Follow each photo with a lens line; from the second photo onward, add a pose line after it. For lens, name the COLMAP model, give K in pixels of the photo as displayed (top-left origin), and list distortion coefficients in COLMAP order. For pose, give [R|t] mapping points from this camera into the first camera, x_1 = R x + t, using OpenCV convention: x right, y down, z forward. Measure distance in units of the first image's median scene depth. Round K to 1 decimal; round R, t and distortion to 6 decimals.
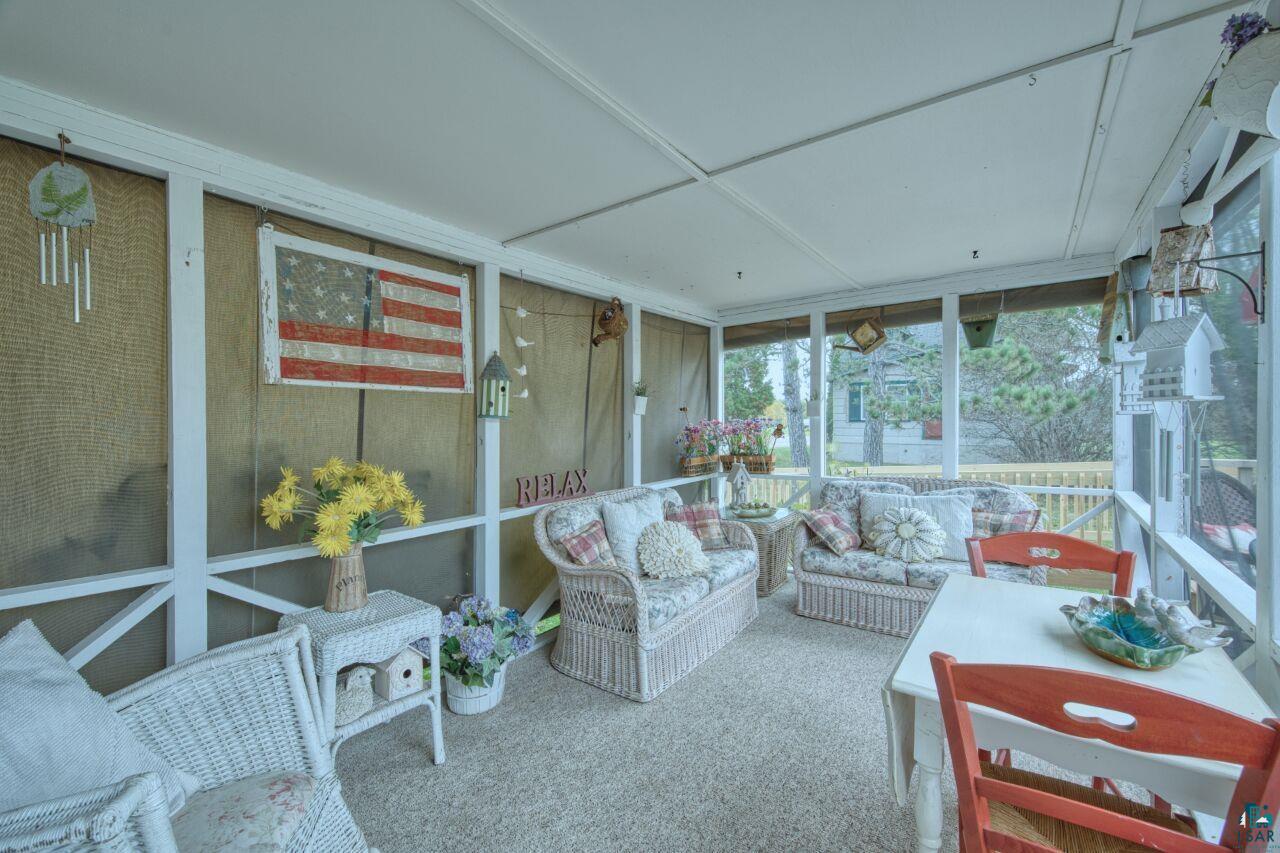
lens RADIAL K [[522.4, 0, 641.4], [0, 522.4, 418.8], [0, 0, 1]] dist [-0.017158, -0.001051]
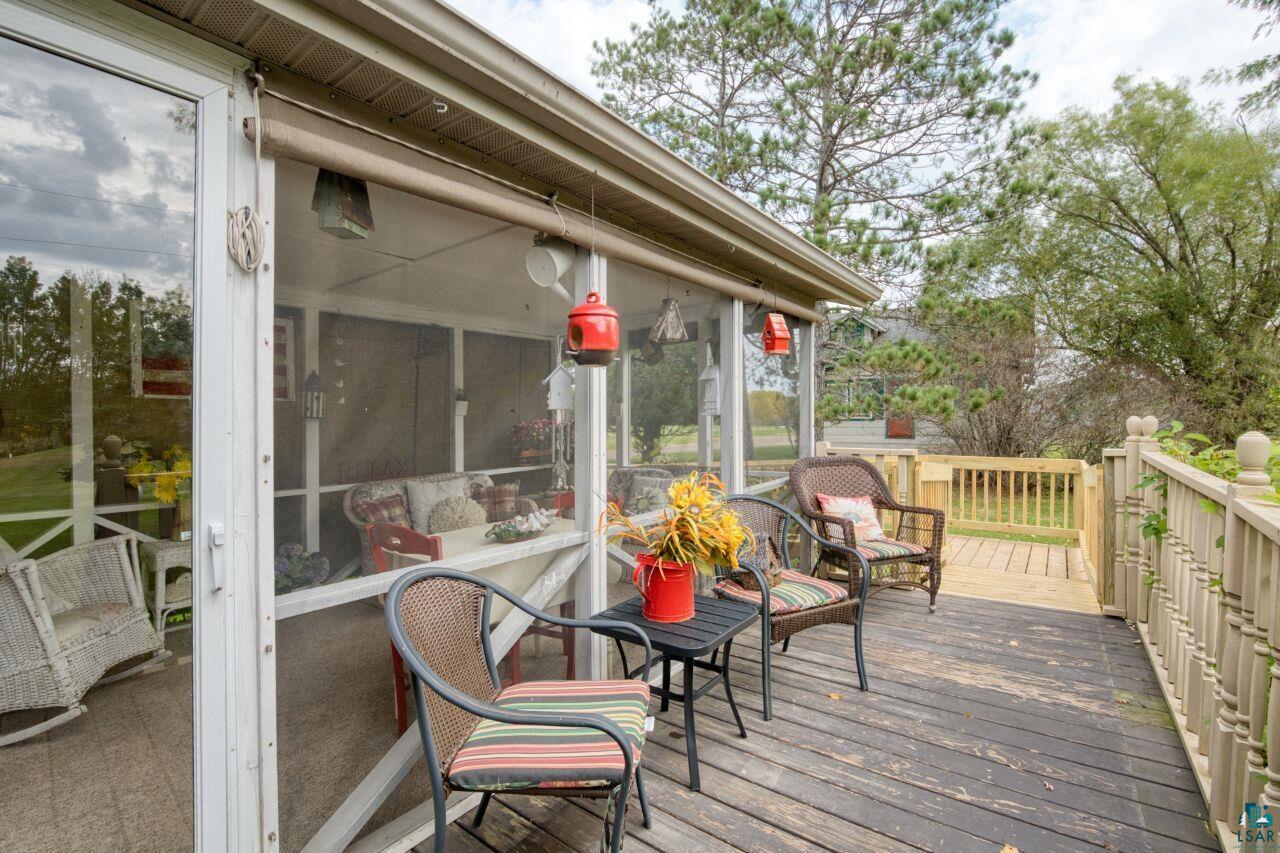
lens RADIAL K [[559.3, 0, 641.6], [0, 559.3, 426.9], [0, 0, 1]] dist [-0.036293, -0.000341]
pose [[0.999980, -0.002008, 0.005988, 0.587417], [0.001902, 0.999843, 0.017620, -0.004252], [-0.006023, -0.017608, 0.999827, -0.473885]]
